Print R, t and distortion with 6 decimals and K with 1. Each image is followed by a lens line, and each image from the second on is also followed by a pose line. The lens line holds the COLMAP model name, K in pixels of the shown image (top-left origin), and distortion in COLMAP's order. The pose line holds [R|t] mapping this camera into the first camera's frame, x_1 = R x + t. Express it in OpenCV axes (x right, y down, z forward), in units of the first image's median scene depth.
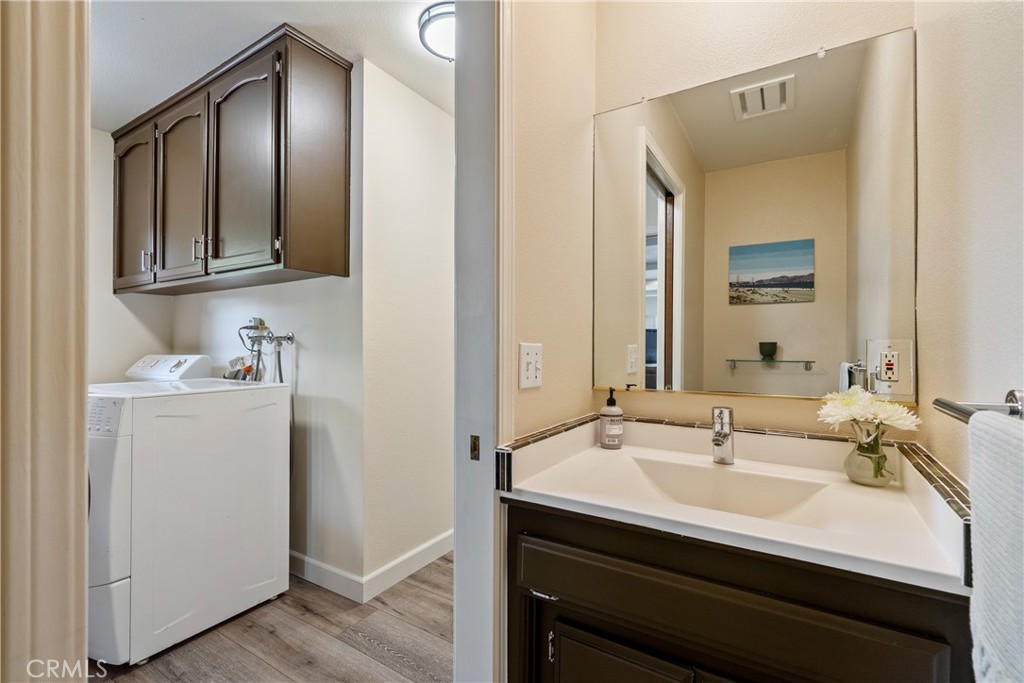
lens RADIAL K [[464.0, 0, 506.5], [0, 464.0, 342.4], [0, 0, 1]] dist [0.001197, 0.000606]
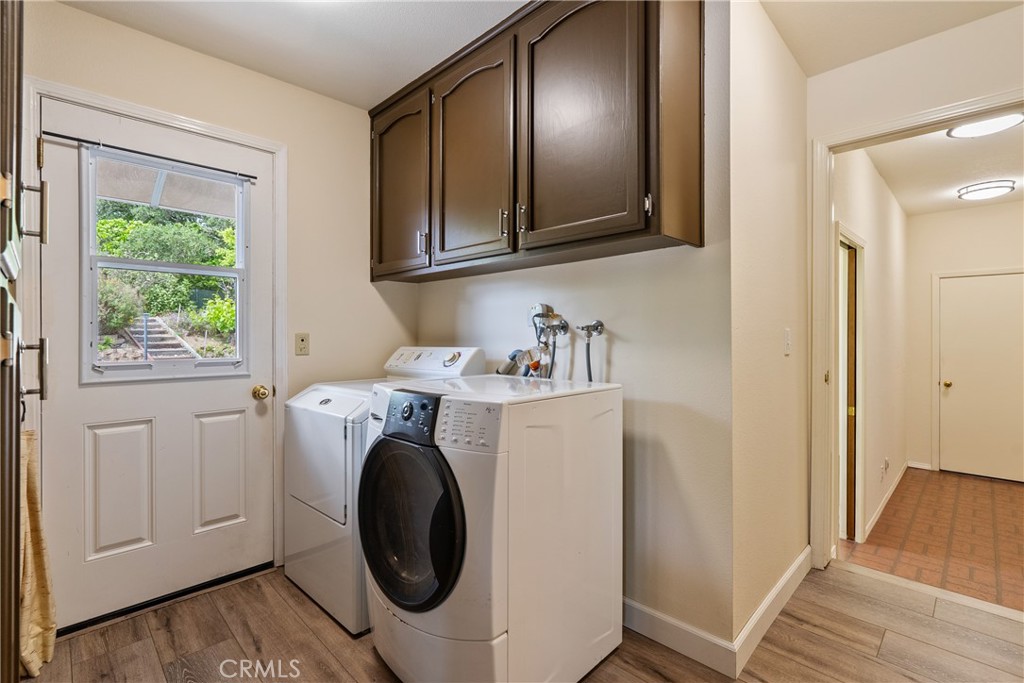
lens RADIAL K [[472.1, 0, 513.2], [0, 472.1, 332.9], [0, 0, 1]] dist [-0.008726, 0.000332]
pose [[0.977001, -0.002717, -0.213217, -0.415221], [0.002742, 0.999996, -0.000179, 0.000246], [0.213217, -0.000410, 0.977005, 0.149445]]
